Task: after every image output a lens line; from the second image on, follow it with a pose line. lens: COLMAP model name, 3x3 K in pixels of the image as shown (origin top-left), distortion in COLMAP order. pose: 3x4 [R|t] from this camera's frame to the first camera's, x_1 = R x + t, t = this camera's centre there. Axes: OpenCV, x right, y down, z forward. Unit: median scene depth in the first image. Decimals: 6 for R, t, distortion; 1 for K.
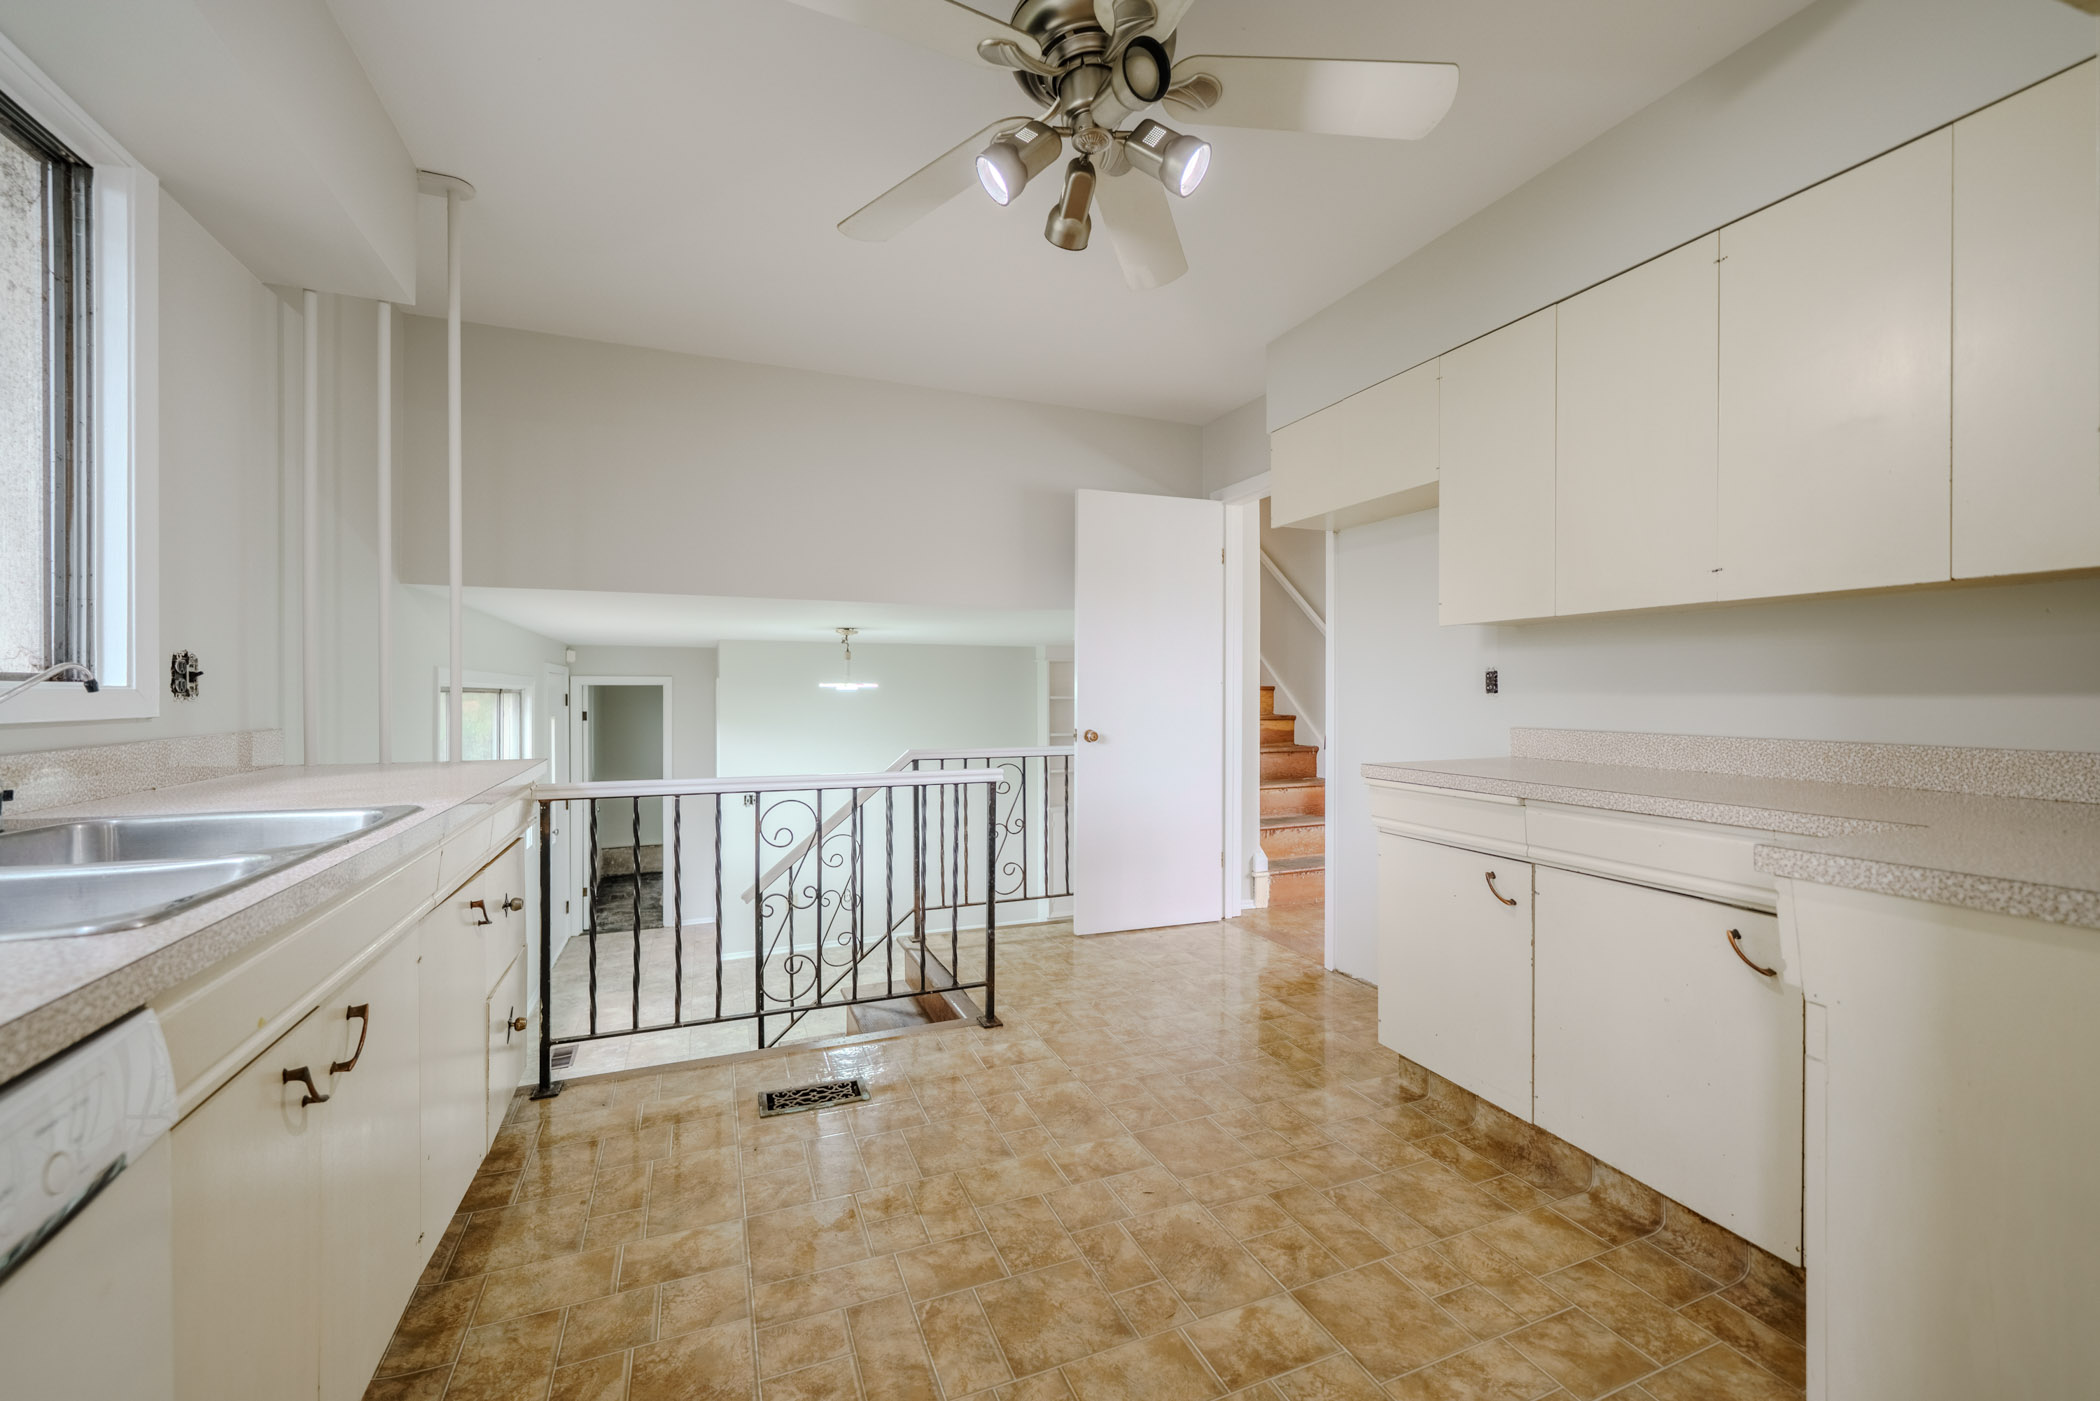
lens RADIAL K [[833.9, 0, 1050.0], [0, 833.9, 700.5], [0, 0, 1]] dist [-0.000022, -0.000014]
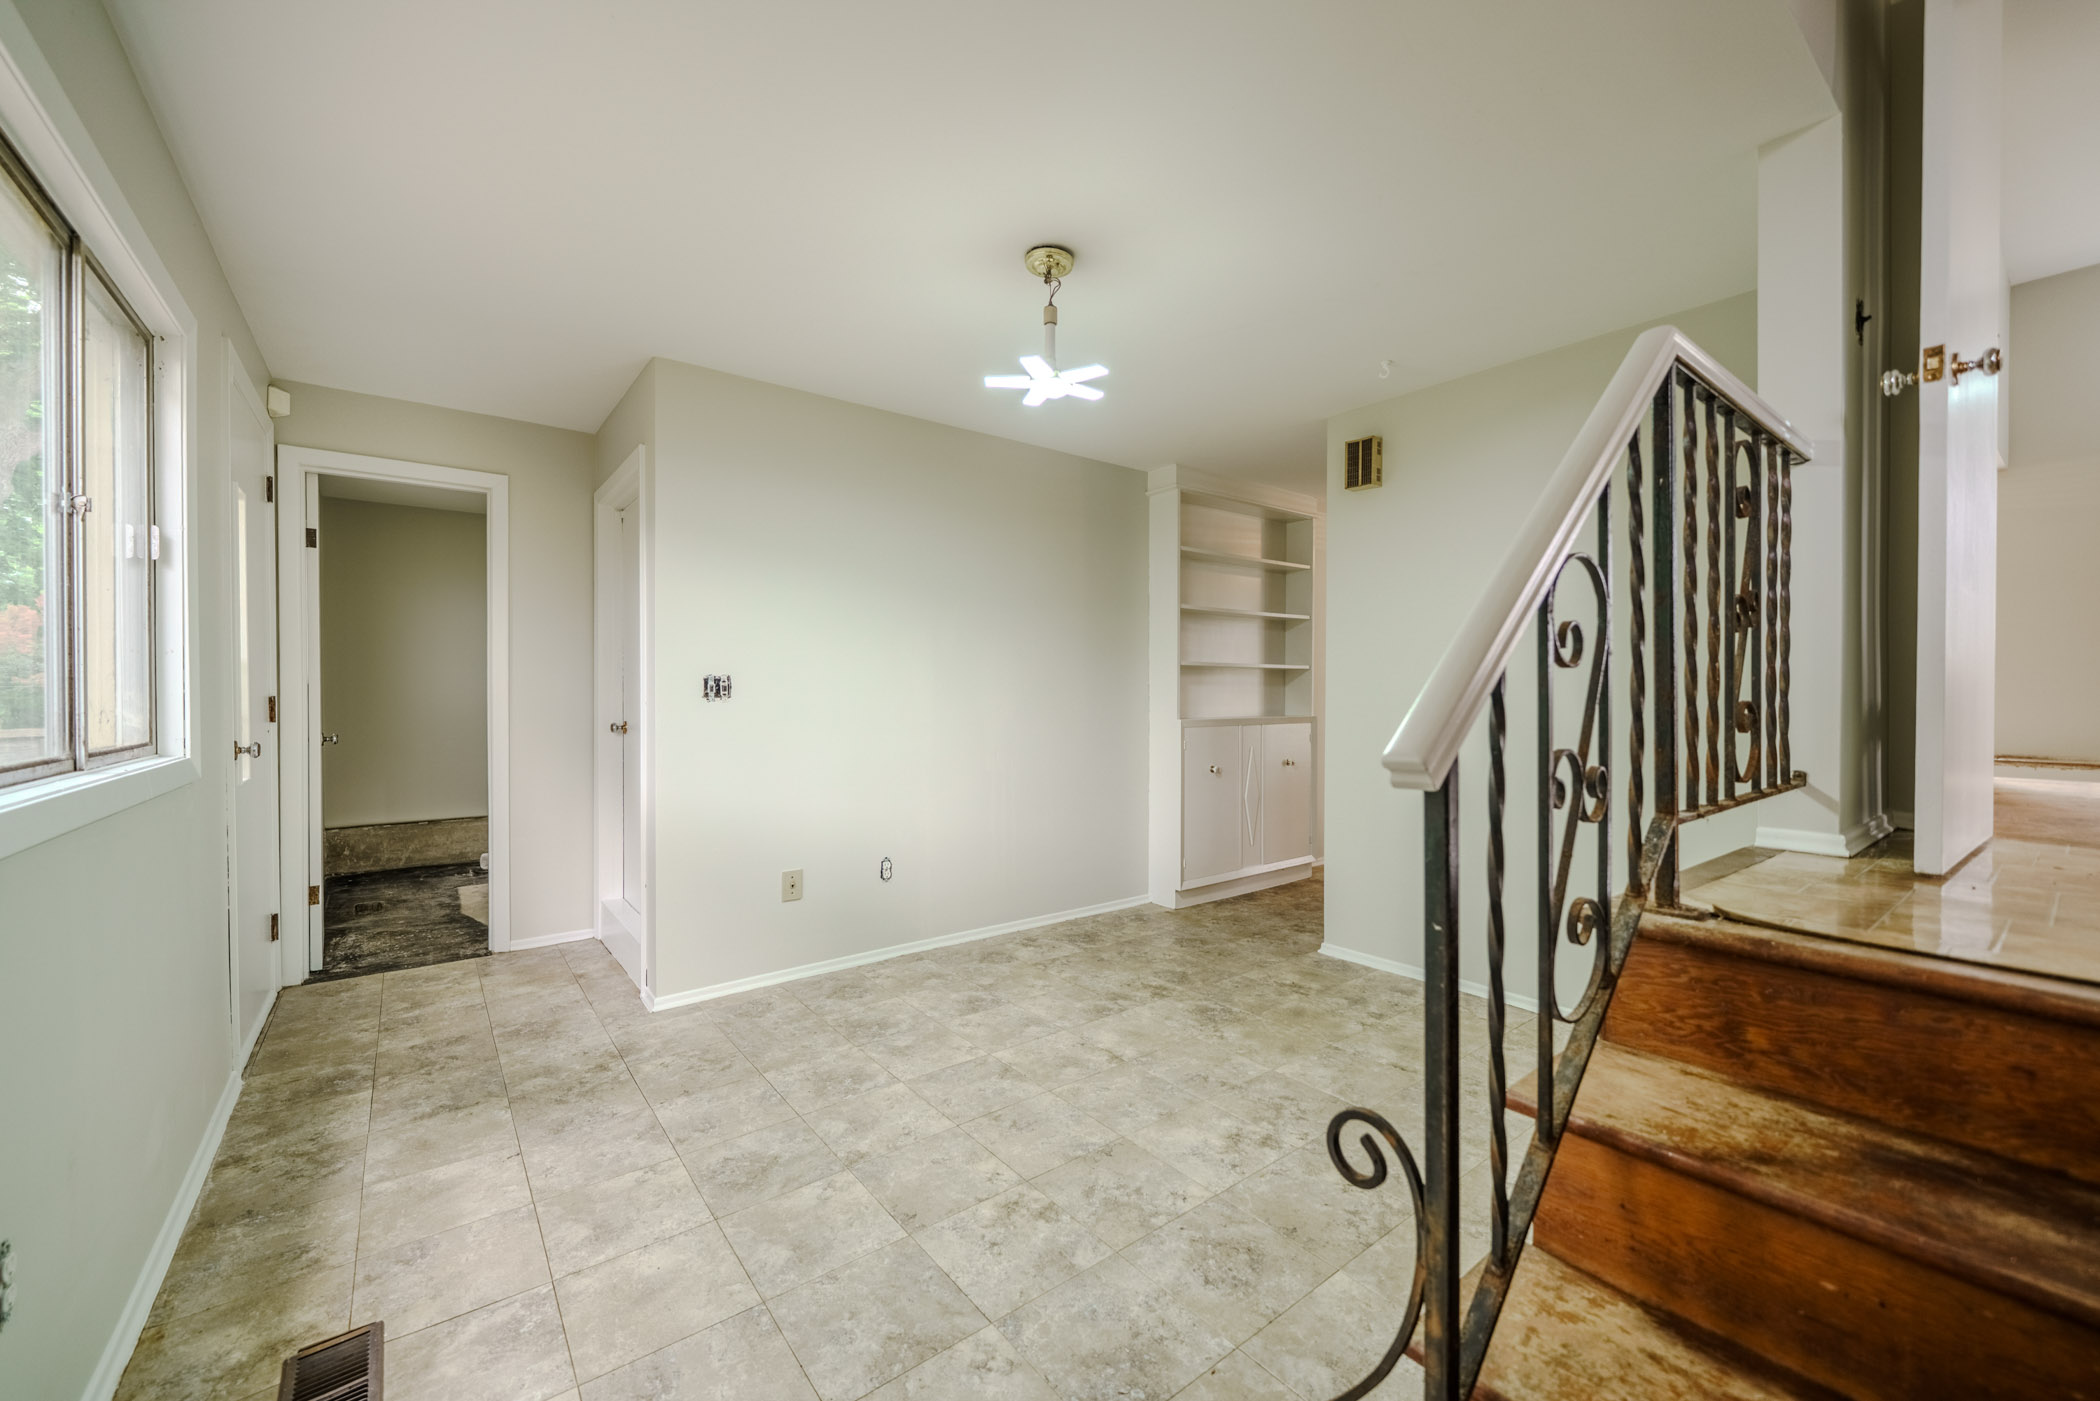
lens RADIAL K [[833.9, 0, 1050.0], [0, 833.9, 700.5], [0, 0, 1]] dist [-0.000022, -0.000014]
pose [[0.965905, -0.001540, 0.258894, -0.447958], [0.000395, 0.999990, 0.004475, 0.191098], [-0.258898, -0.004221, 0.965895, 0.697205]]
